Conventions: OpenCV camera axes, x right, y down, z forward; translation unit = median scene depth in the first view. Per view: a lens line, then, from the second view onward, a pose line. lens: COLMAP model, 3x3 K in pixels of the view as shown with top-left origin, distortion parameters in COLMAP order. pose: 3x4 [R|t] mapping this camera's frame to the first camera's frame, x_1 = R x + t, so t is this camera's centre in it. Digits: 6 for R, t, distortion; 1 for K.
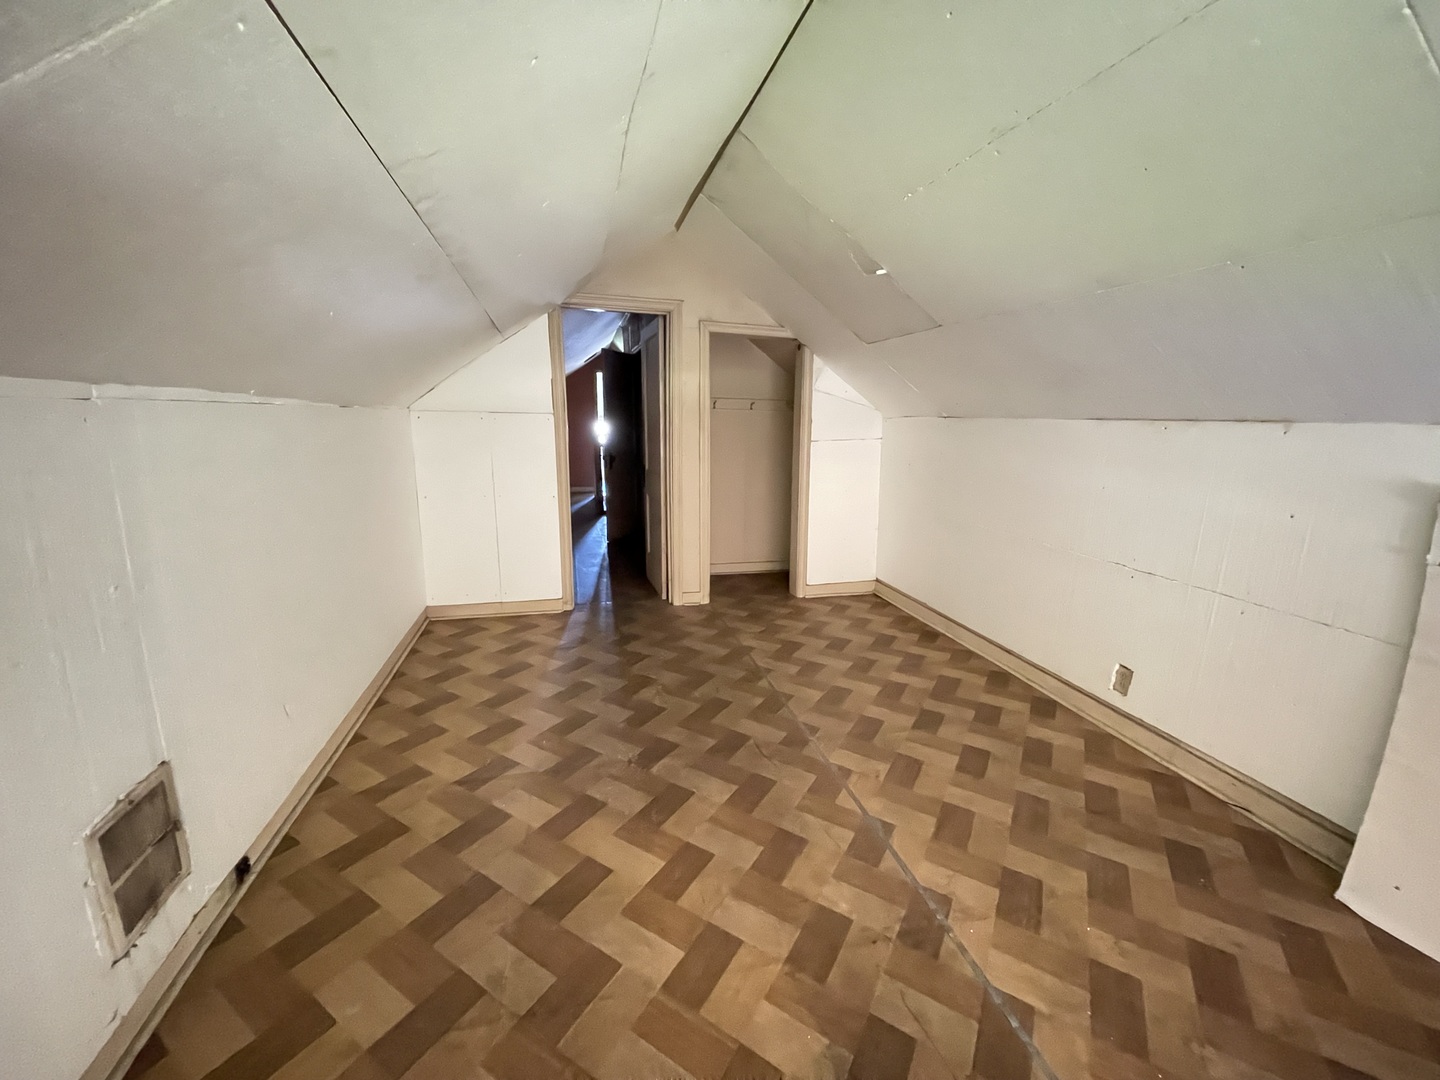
lens RADIAL K [[577.9, 0, 721.8], [0, 577.9, 536.1], [0, 0, 1]] dist [-0.004820, 0.000907]
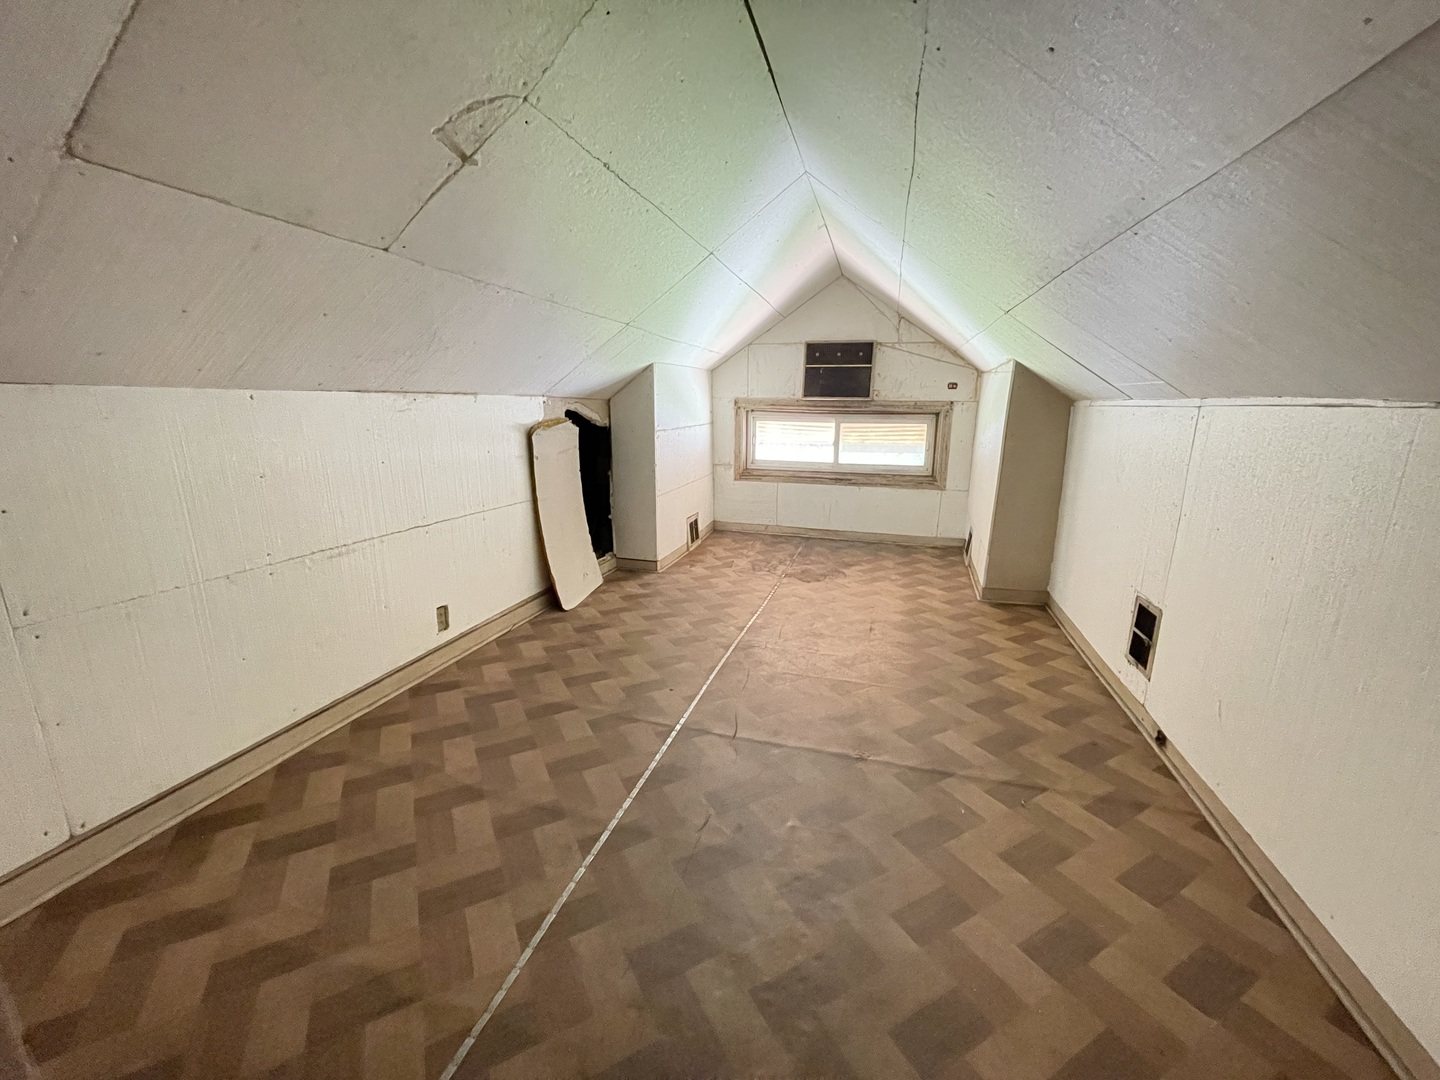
lens RADIAL K [[577.9, 0, 715.2], [0, 577.9, 541.1], [0, 0, 1]] dist [-0.004820, 0.000907]
pose [[-0.857800, -0.148954, 0.491926, -0.314433], [0.076250, 0.909617, 0.408391, -0.310547], [-0.508296, 0.387827, -0.768912, 1.477755]]
